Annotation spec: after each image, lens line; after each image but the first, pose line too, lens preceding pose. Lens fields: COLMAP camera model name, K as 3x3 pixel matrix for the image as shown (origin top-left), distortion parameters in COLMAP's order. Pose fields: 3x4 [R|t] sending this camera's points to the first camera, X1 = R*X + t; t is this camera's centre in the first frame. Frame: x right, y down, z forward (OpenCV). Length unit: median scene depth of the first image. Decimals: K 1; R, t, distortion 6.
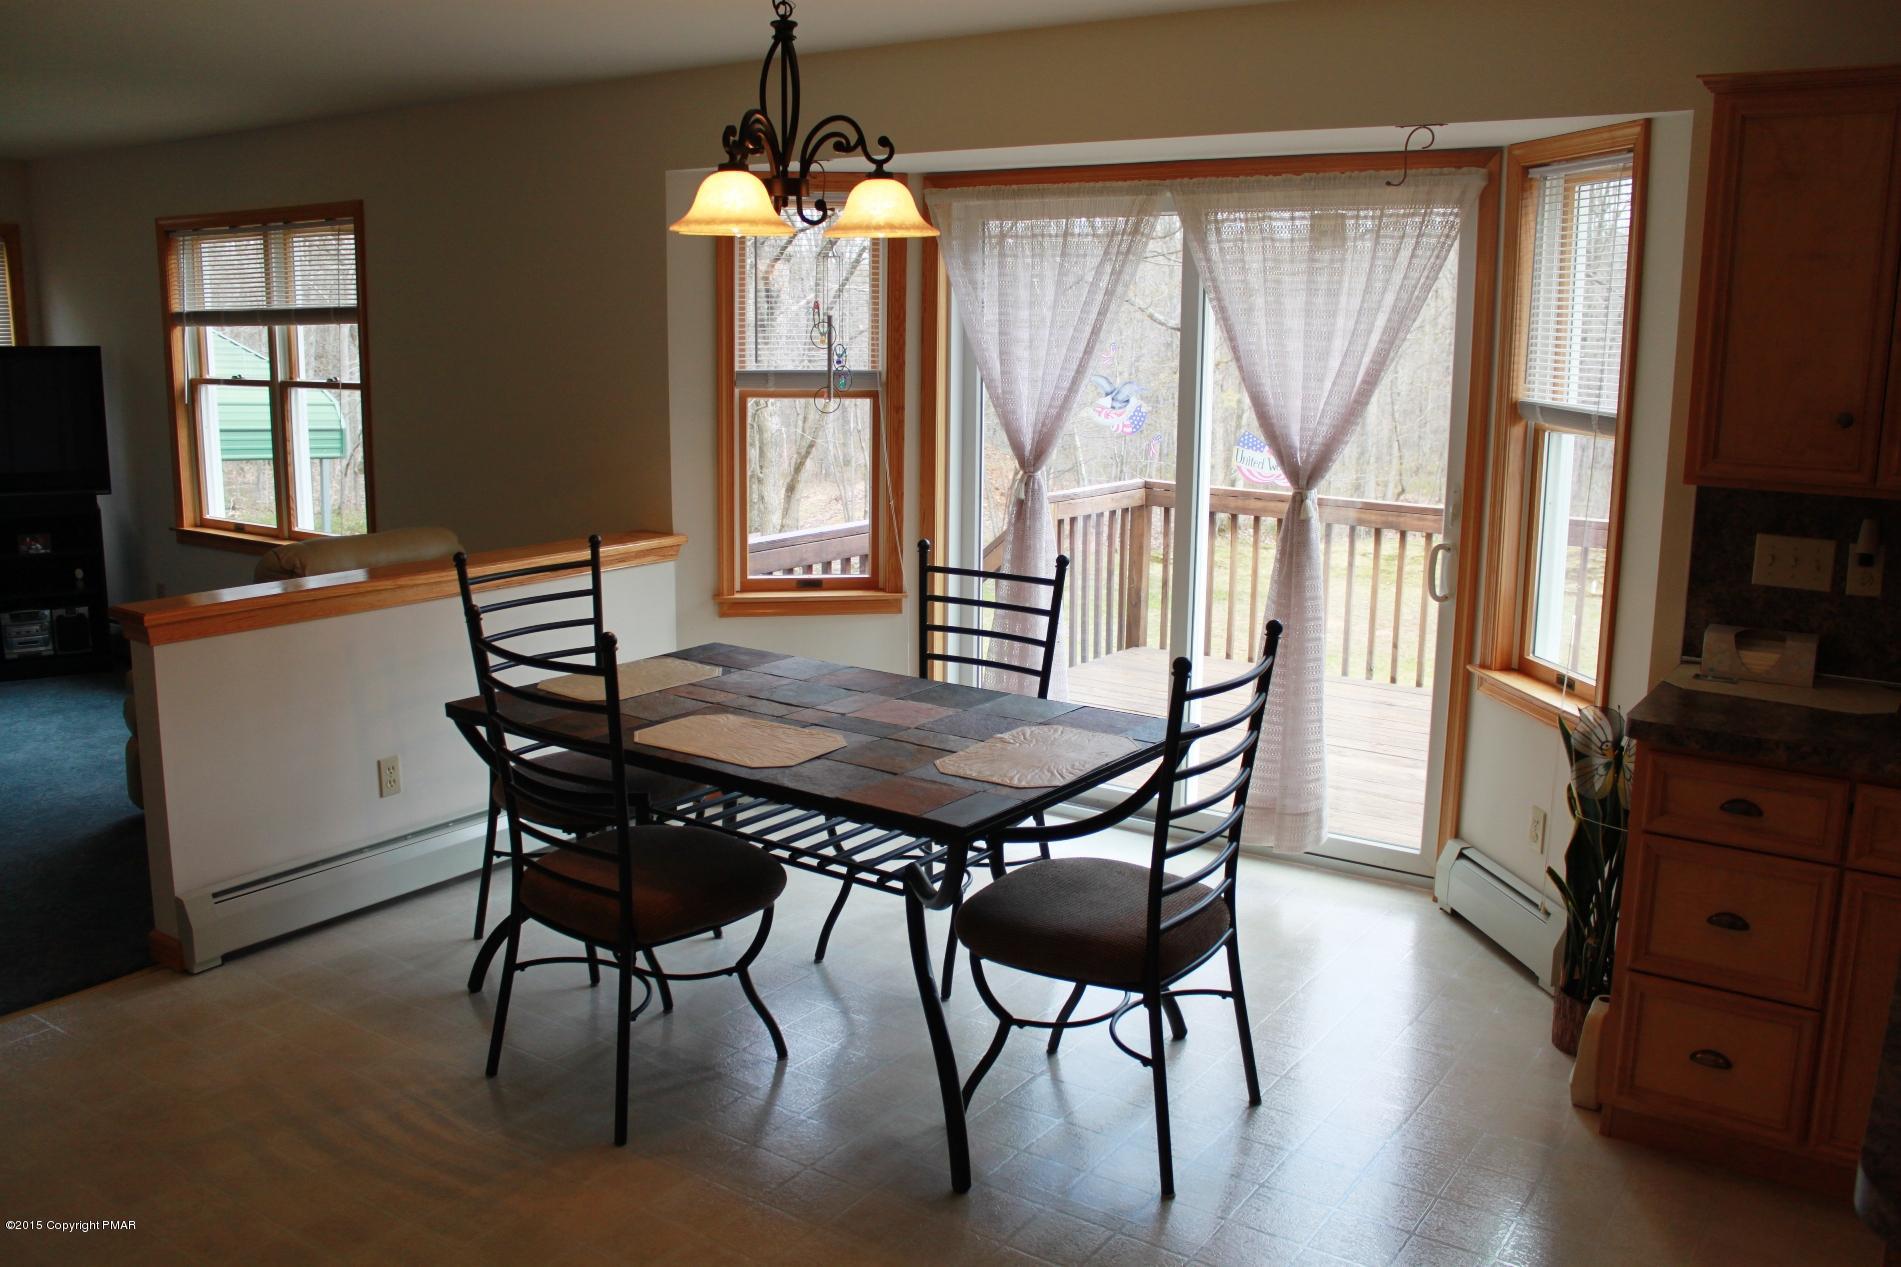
lens RADIAL K [[1571.5, 0, 960.6], [0, 1571.5, 615.1], [0, 0, 1]] dist [-0.172427, 0.163148]
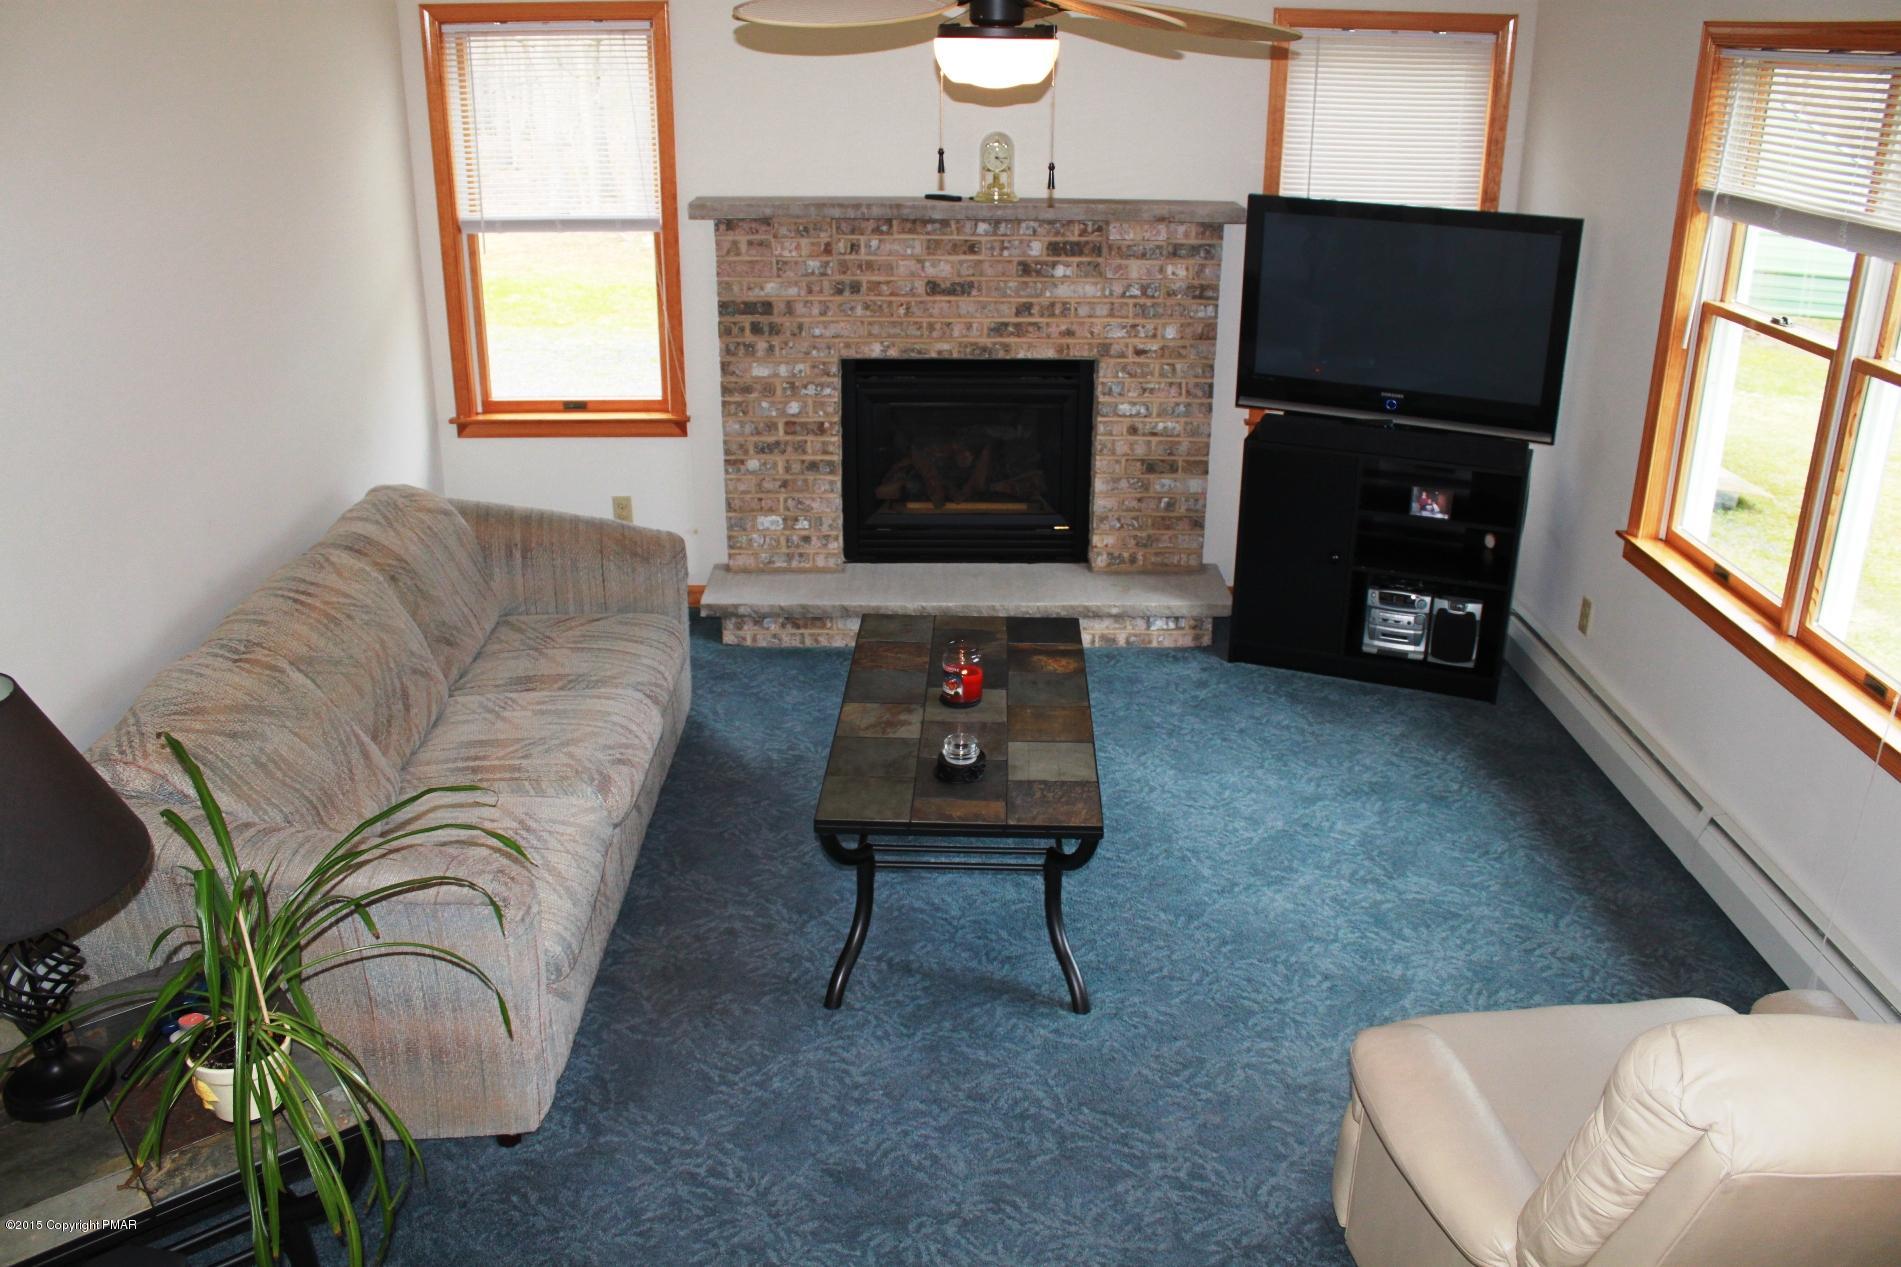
lens RADIAL K [[1571.5, 0, 960.6], [0, 1571.5, 615.1], [0, 0, 1]] dist [-0.172427, 0.163148]
pose [[0.583393, 0.286896, -0.759831, -0.263621], [-0.148088, 0.957426, 0.247803, -0.195465], [0.798575, -0.032045, 0.601041, 0.559595]]
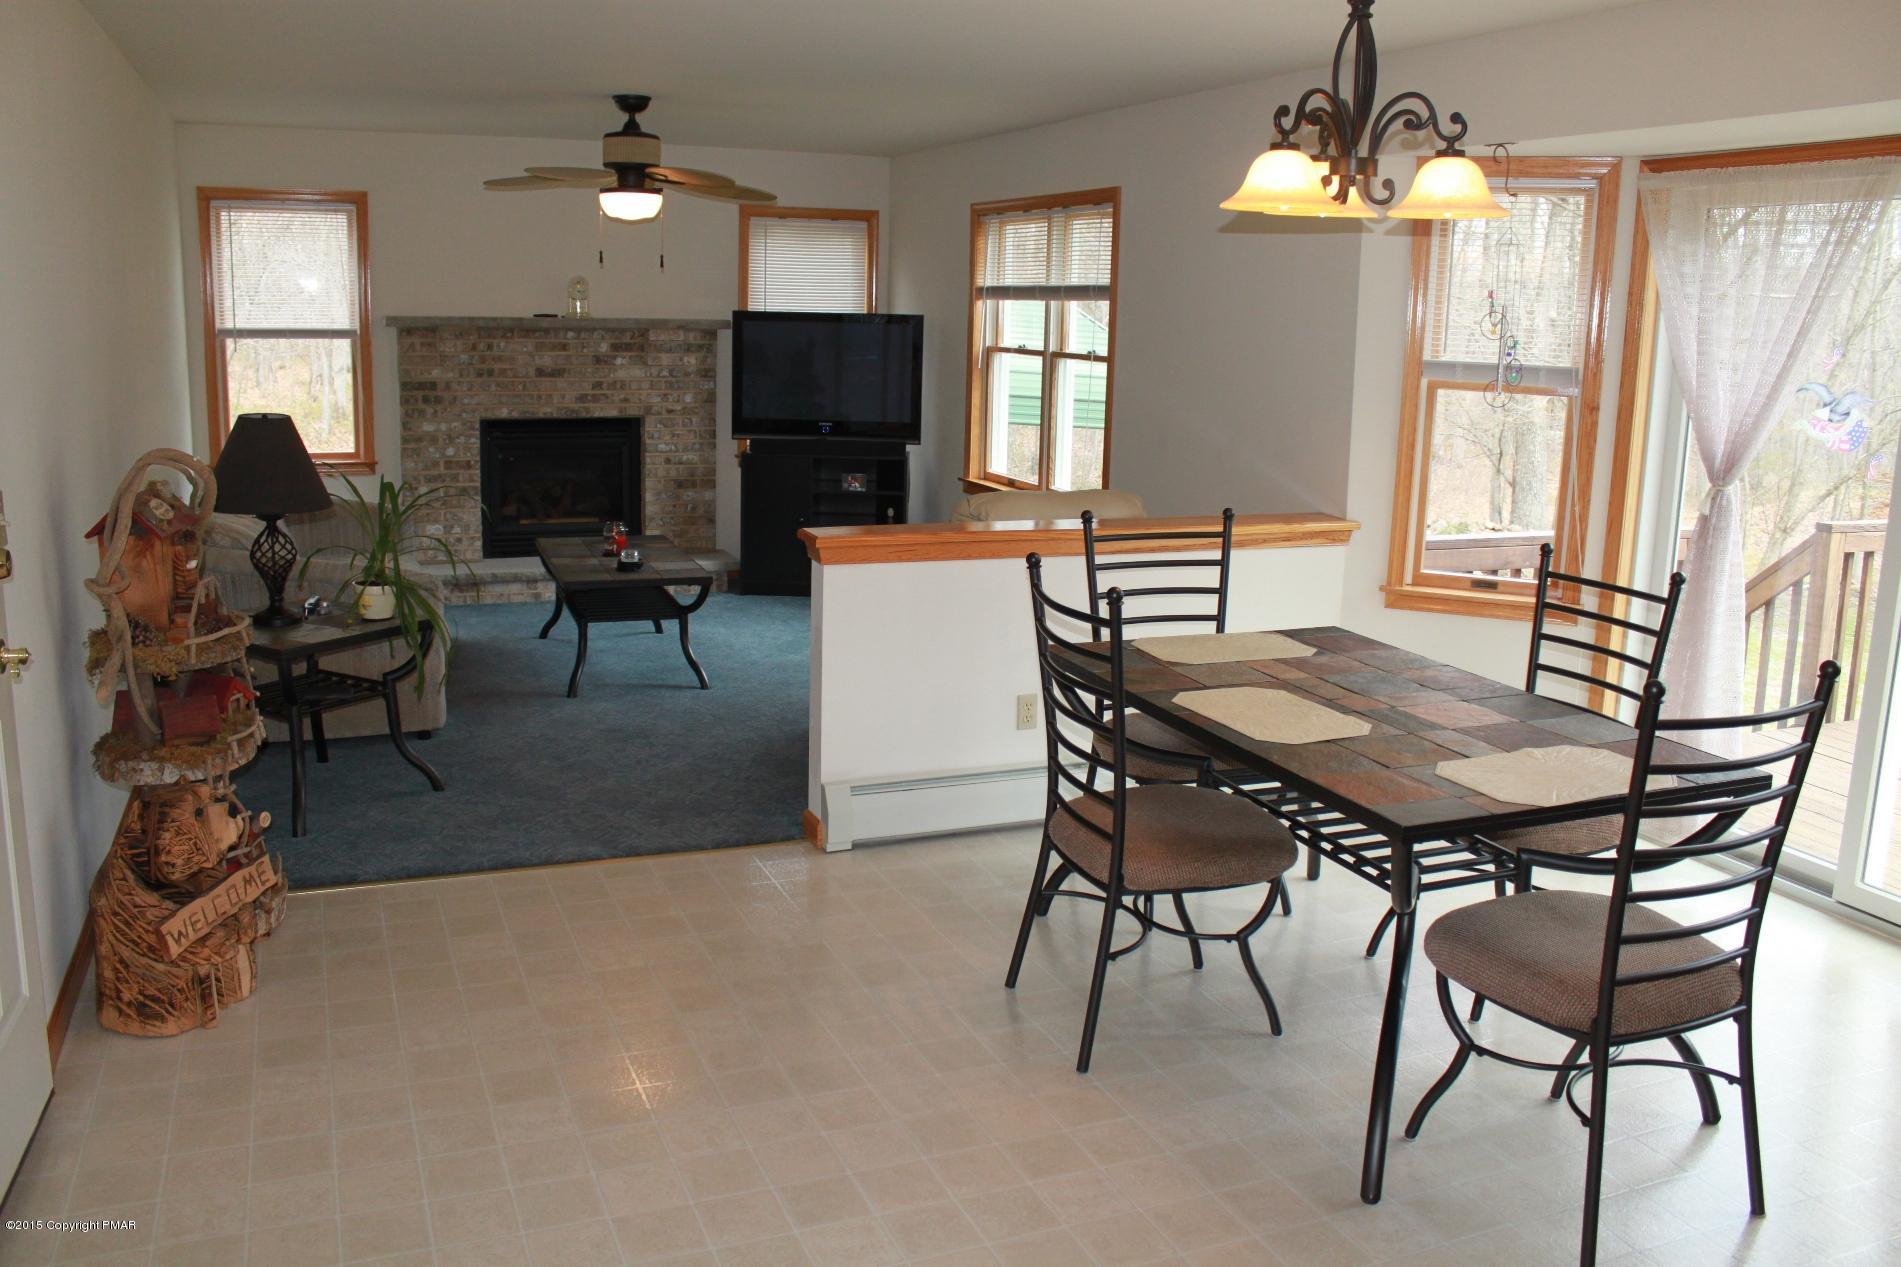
lens RADIAL K [[1571.5, 0, 960.6], [0, 1571.5, 615.1], [0, 0, 1]] dist [-0.172427, 0.163148]
pose [[0.842602, 0.116509, -0.525782, 0.142311], [-0.114974, 0.992726, 0.035727, 0.002090], [0.526120, 0.030348, 0.849869, 0.023651]]
